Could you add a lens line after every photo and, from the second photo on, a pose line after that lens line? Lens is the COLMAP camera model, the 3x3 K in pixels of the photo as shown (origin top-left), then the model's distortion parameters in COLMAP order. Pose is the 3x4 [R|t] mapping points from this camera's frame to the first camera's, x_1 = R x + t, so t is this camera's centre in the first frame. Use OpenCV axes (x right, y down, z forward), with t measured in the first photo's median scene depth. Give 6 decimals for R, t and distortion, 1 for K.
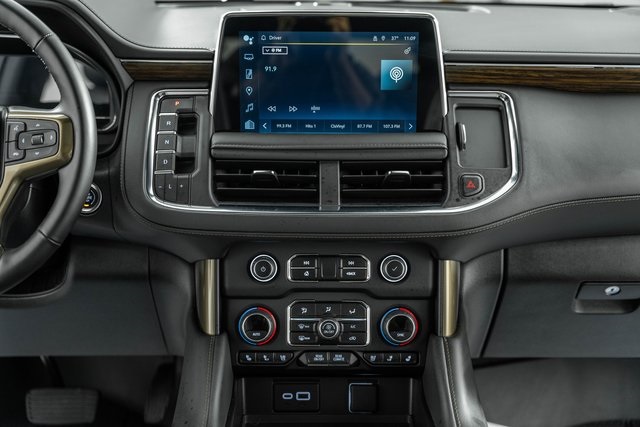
lens RADIAL K [[910.3, 0, 302.7], [0, 910.3, 202.3], [0, 0, 1]] dist [0.130951, 0.000000]
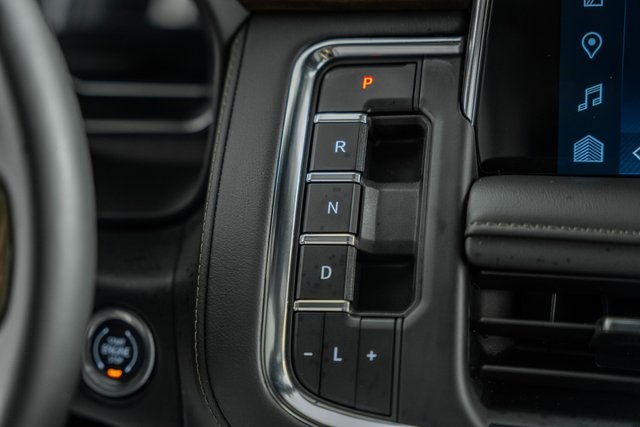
lens RADIAL K [[1353.3, 0, 303.7], [0, 1353.3, 218.3], [0, 0, 1]] dist [0.280751, 0.000000]
pose [[0.975095, 0.023909, -0.220494, -0.049720], [-0.003165, 0.995571, 0.093960, -0.107421], [0.221764, -0.090922, 0.970852, 0.513862]]
